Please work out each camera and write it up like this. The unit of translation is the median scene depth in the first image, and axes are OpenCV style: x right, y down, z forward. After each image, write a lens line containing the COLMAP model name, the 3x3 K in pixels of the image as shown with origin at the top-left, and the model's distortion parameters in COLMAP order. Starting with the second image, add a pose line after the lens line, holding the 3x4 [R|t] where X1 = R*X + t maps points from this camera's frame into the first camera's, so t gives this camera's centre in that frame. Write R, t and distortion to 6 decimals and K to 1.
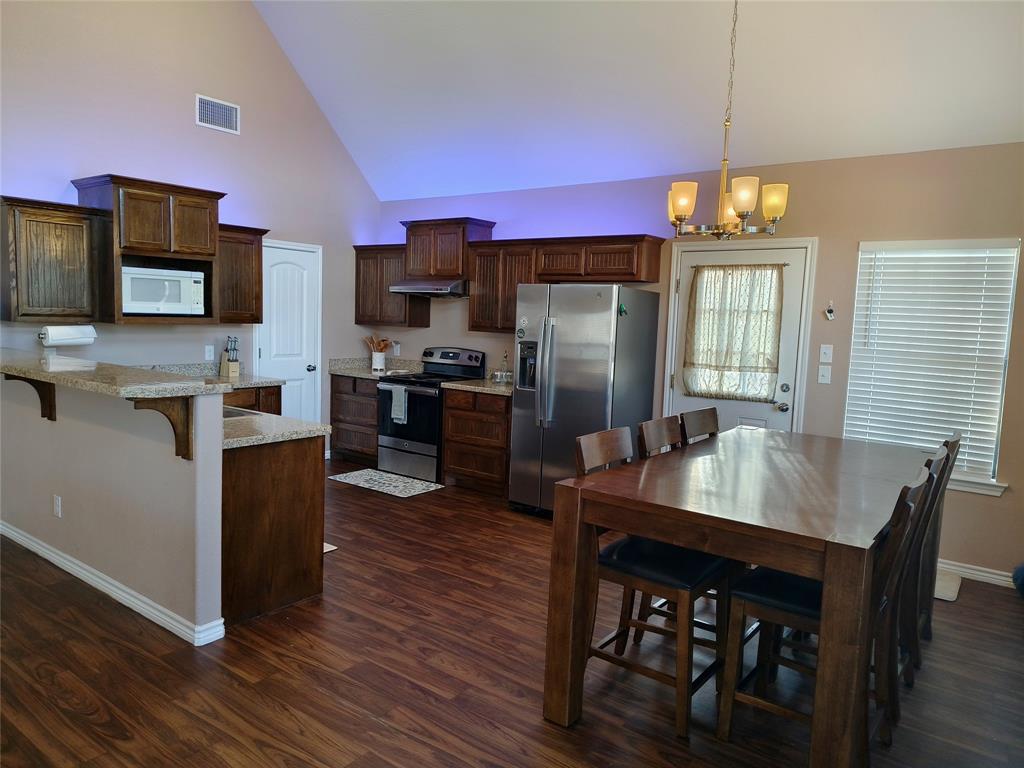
lens RADIAL K [[713.6, 0, 512.0], [0, 713.6, 384.0], [0, 0, 1]] dist [0.048393, -0.053111]
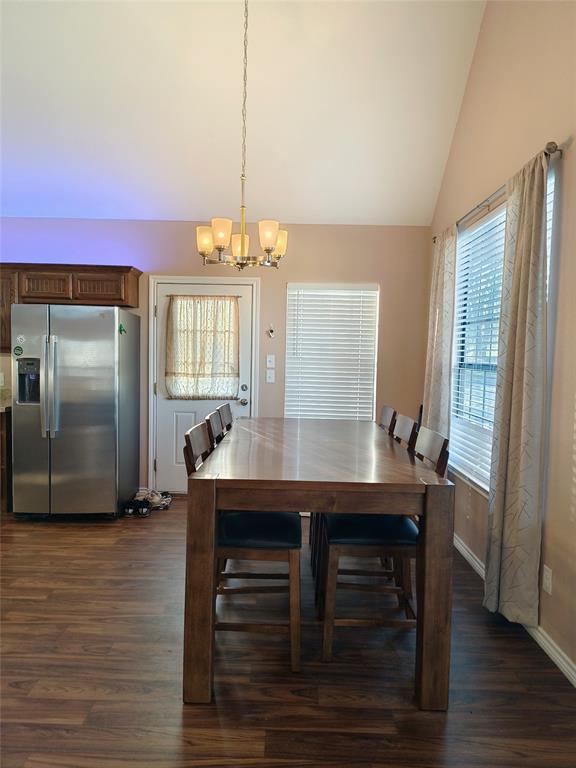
lens RADIAL K [[535.2, 0, 288.0], [0, 535.2, 384.0], [0, 0, 1]] dist [0.048393, -0.053111]
pose [[0.802952, -0.053965, 0.593595, -0.151246], [0.067597, 0.997712, -0.000733, 0.004732], [-0.592198, 0.040714, 0.804763, 0.138180]]
